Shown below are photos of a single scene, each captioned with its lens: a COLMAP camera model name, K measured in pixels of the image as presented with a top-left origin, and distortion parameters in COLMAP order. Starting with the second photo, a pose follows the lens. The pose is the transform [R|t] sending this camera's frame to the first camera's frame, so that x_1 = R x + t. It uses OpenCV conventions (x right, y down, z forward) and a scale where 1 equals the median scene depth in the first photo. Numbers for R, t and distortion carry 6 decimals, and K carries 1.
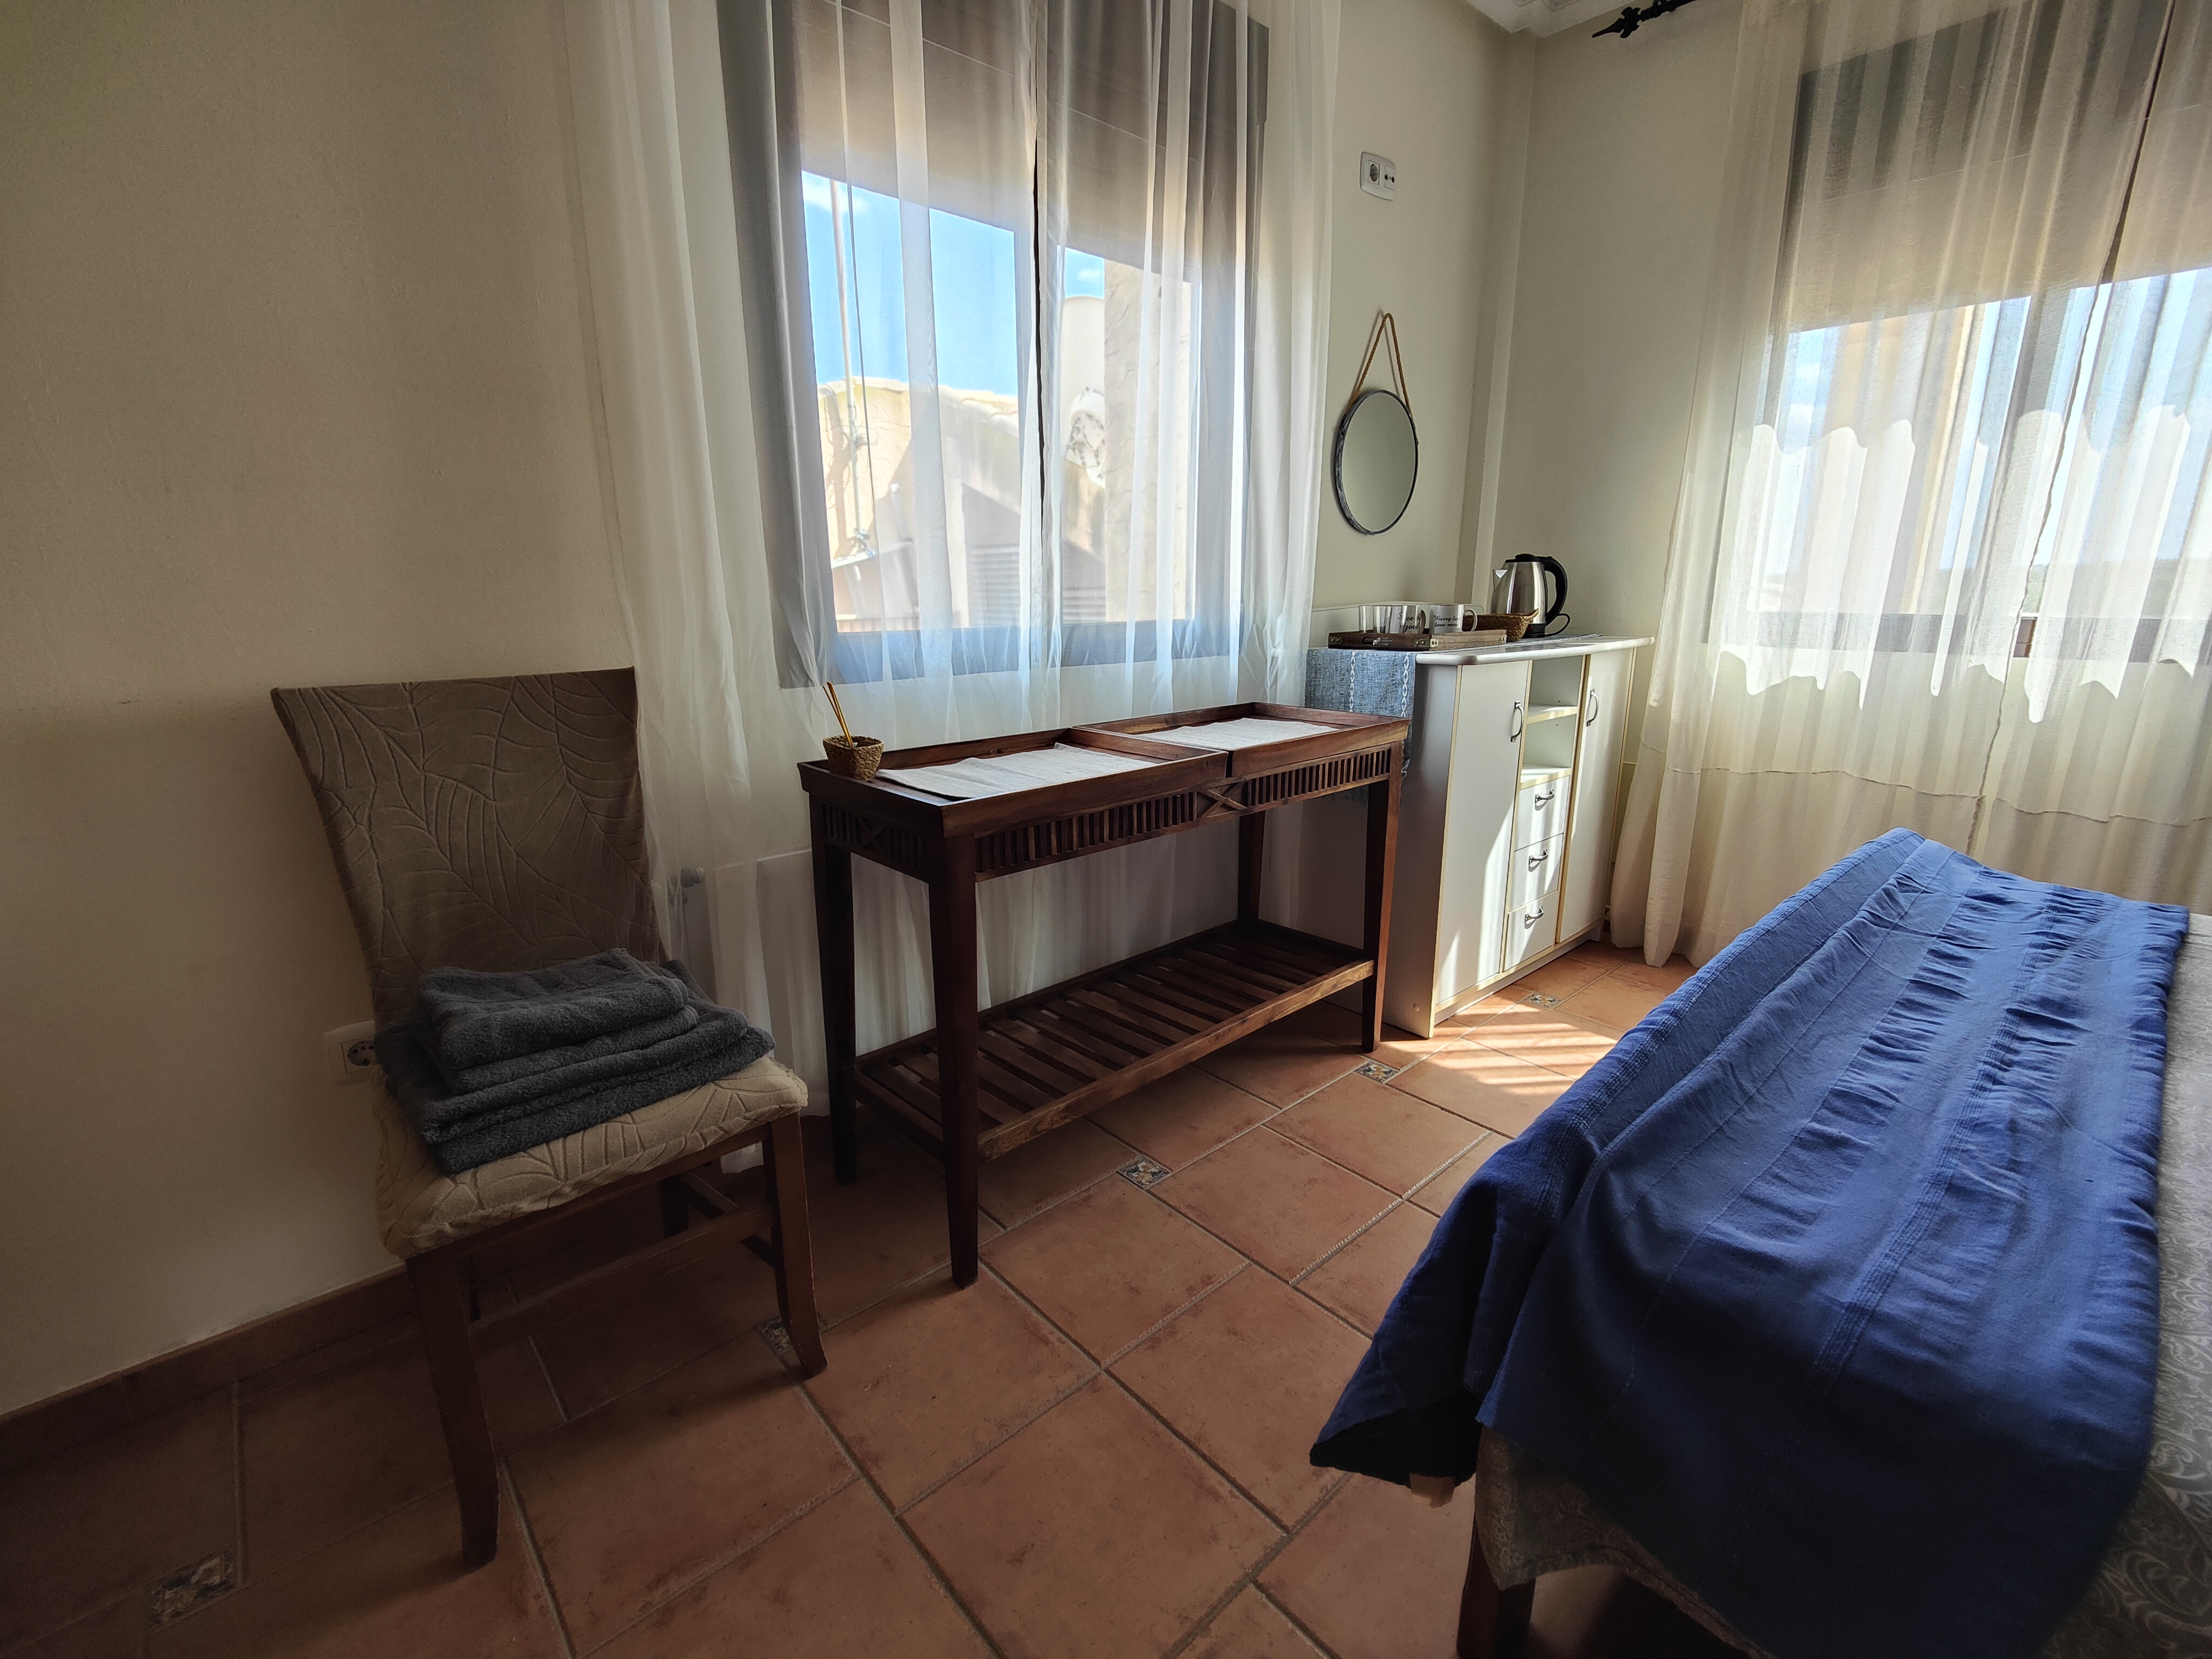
lens RADIAL K [[965.2, 0, 1108.6], [0, 965.2, 821.6], [0, 0, 1]] dist [0.020867, -0.015016]
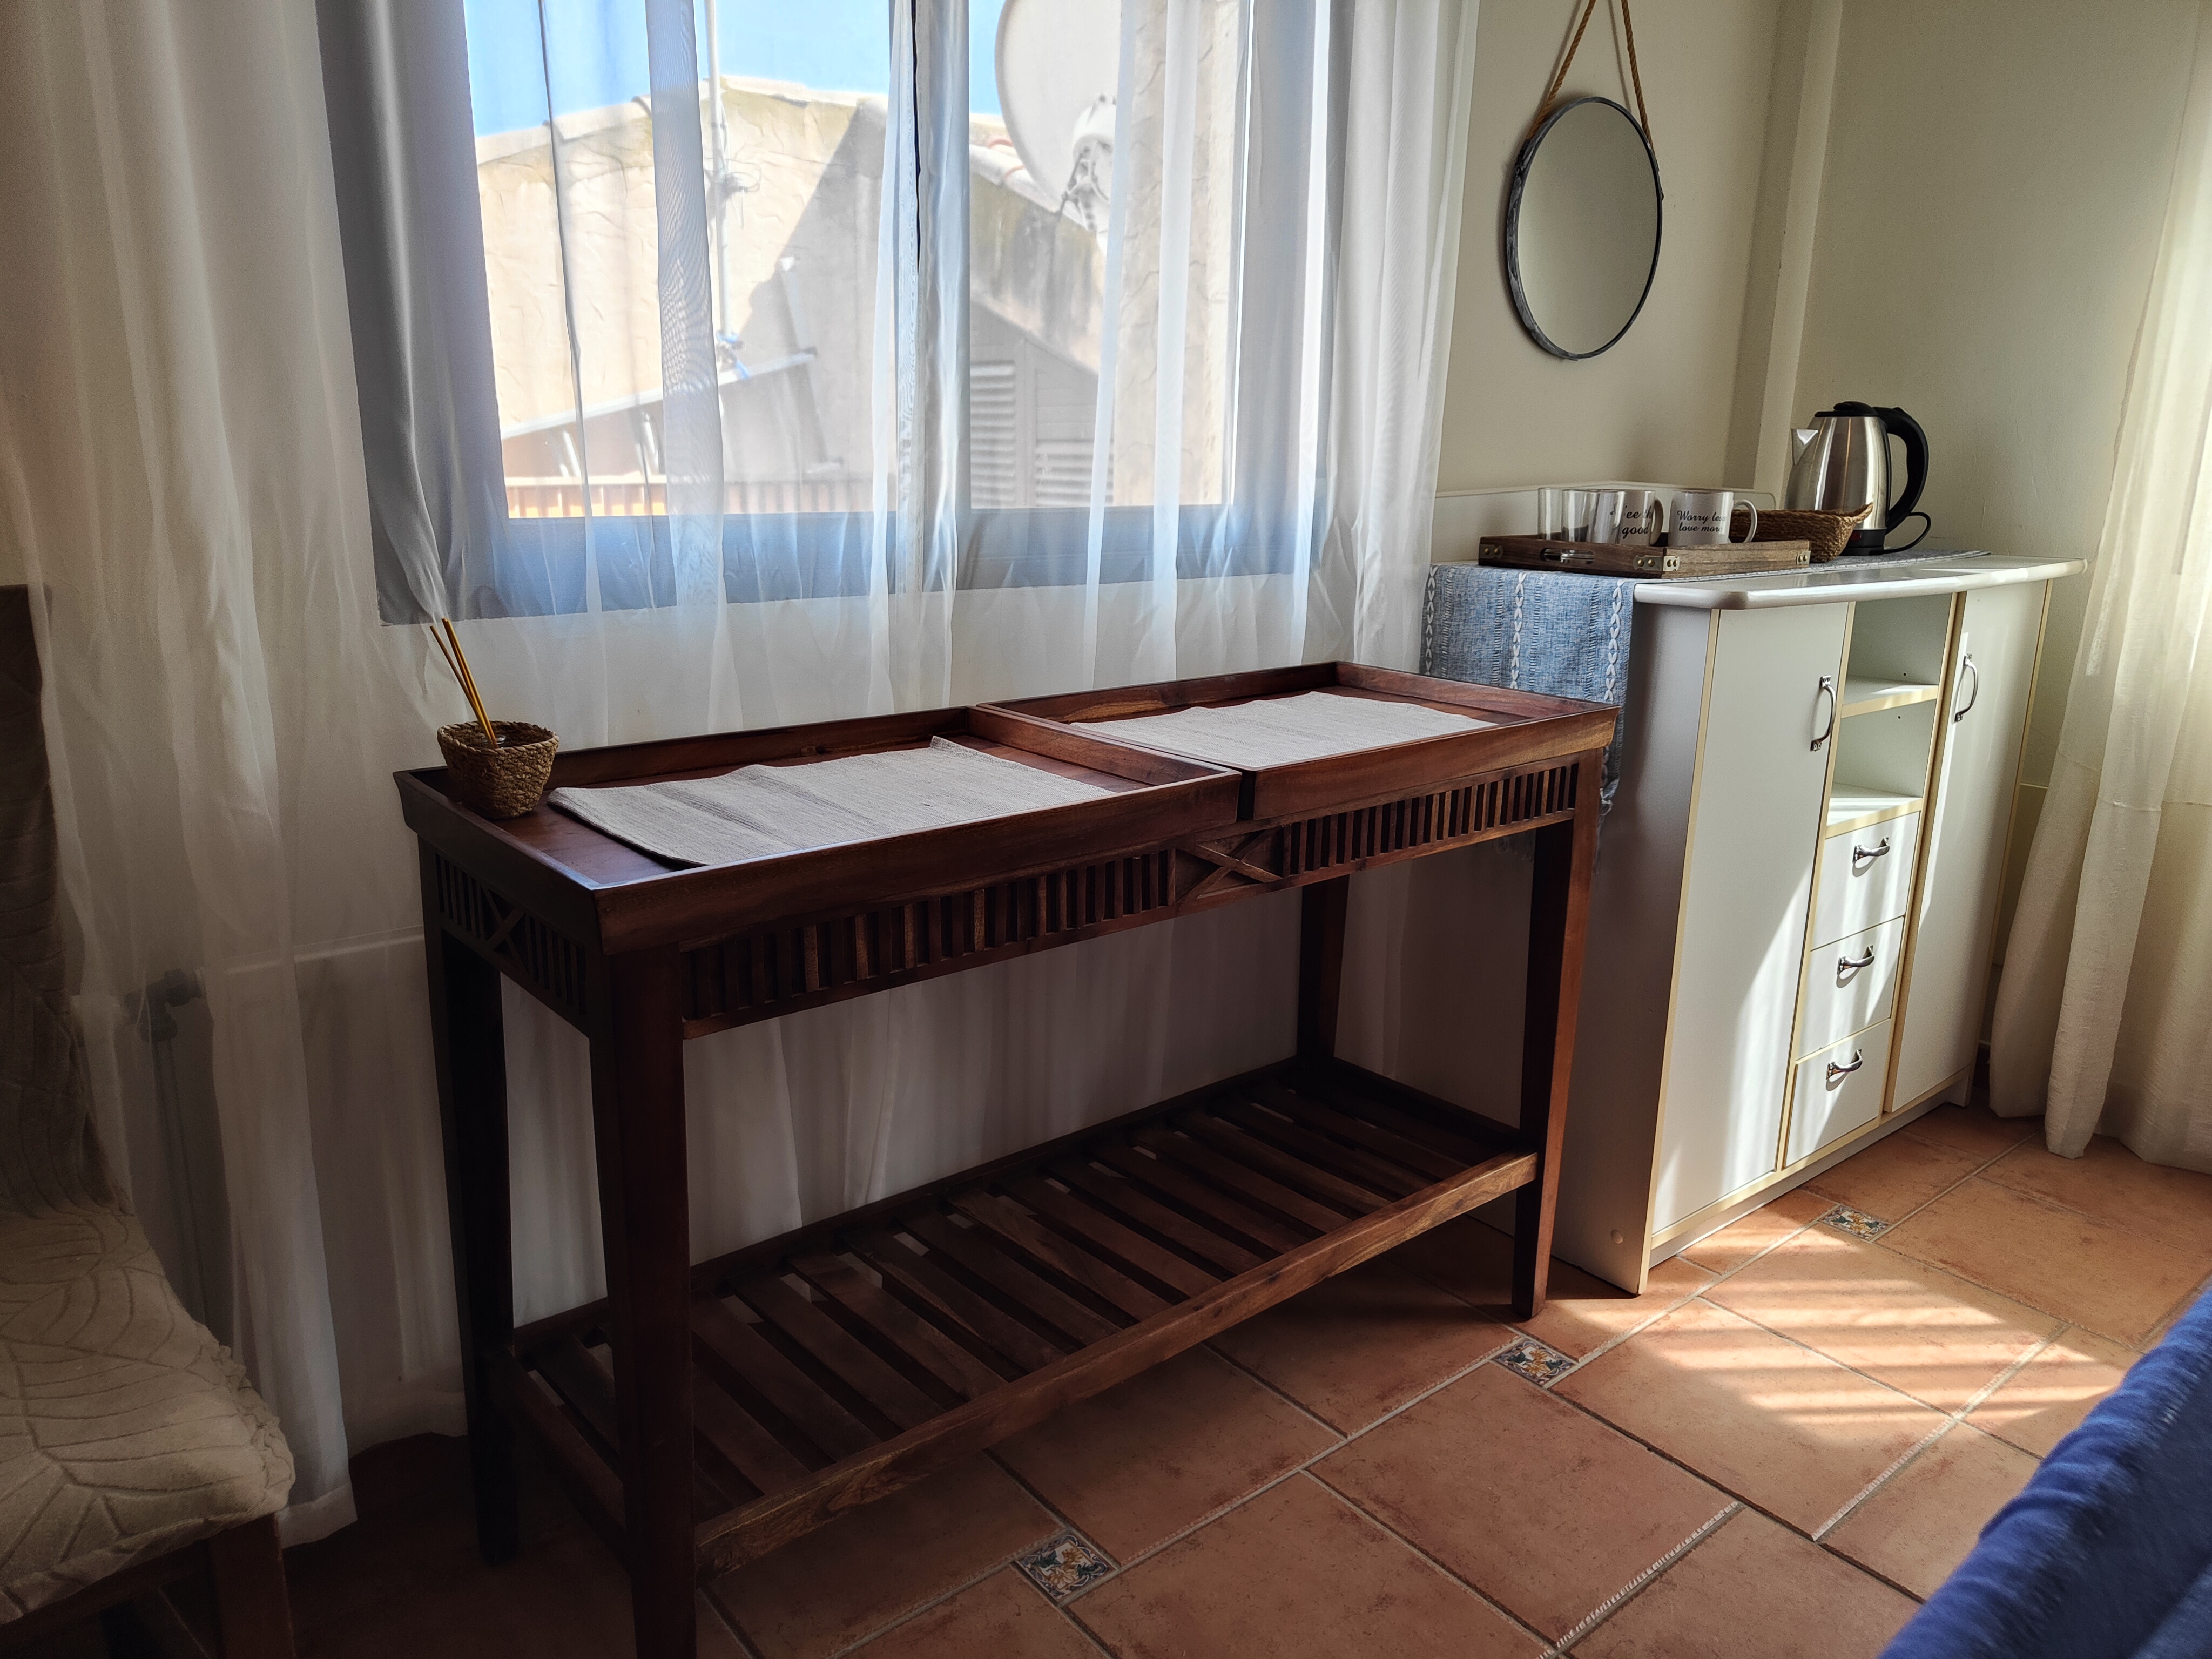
lens RADIAL K [[1600.4, 0, 1106.0], [0, 1600.4, 829.5], [0, 0, 1]] dist [-0.010474, 0.035443]
pose [[0.999051, 0.033247, -0.028155, 0.055119], [-0.033192, 0.999446, 0.002409, -0.029854], [0.028220, -0.001472, 0.999601, 0.108985]]
